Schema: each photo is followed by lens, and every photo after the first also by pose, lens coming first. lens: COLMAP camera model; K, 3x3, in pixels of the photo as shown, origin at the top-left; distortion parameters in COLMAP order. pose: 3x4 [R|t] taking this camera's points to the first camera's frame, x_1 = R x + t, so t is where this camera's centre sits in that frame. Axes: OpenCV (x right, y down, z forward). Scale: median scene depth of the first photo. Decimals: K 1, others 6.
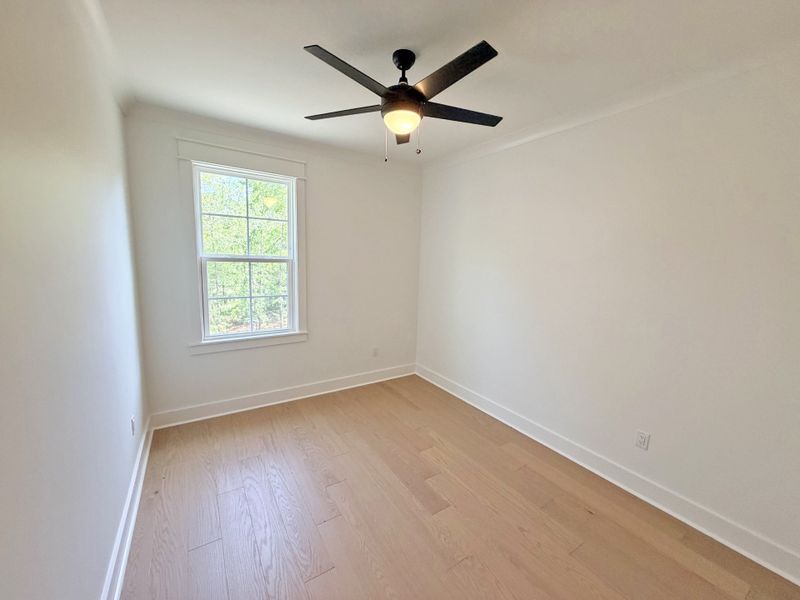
lens RADIAL K [[321.4, 0, 400.0], [0, 321.4, 300.0], [0, 0, 1]] dist [0.000615, 0.000222]
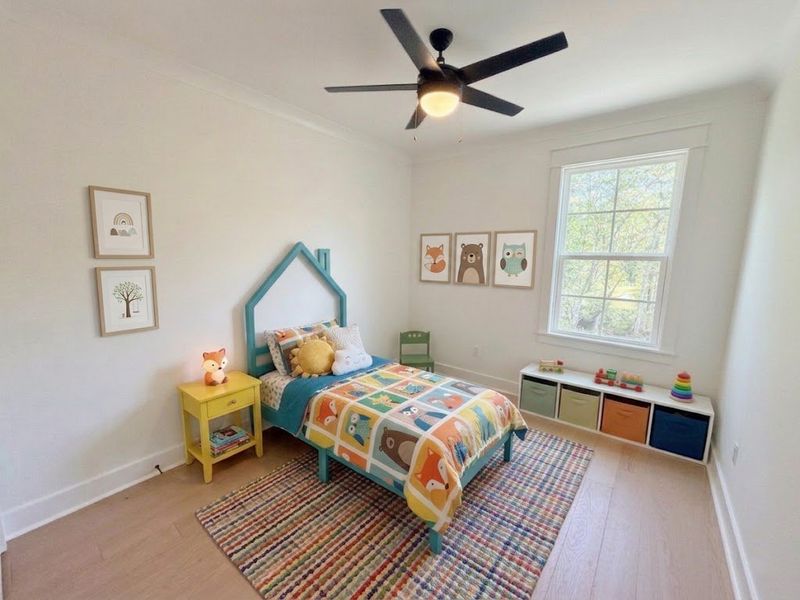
lens RADIAL K [[327.2, 0, 398.3], [0, 327.2, 302.9], [0, 0, 1]] dist [0.000832, -0.000146]
pose [[0.301753, 0.117063, -0.946172, 0.249459], [-0.123560, 0.988865, 0.082939, -0.000176], [0.945345, 0.091882, 0.312858, 0.150426]]
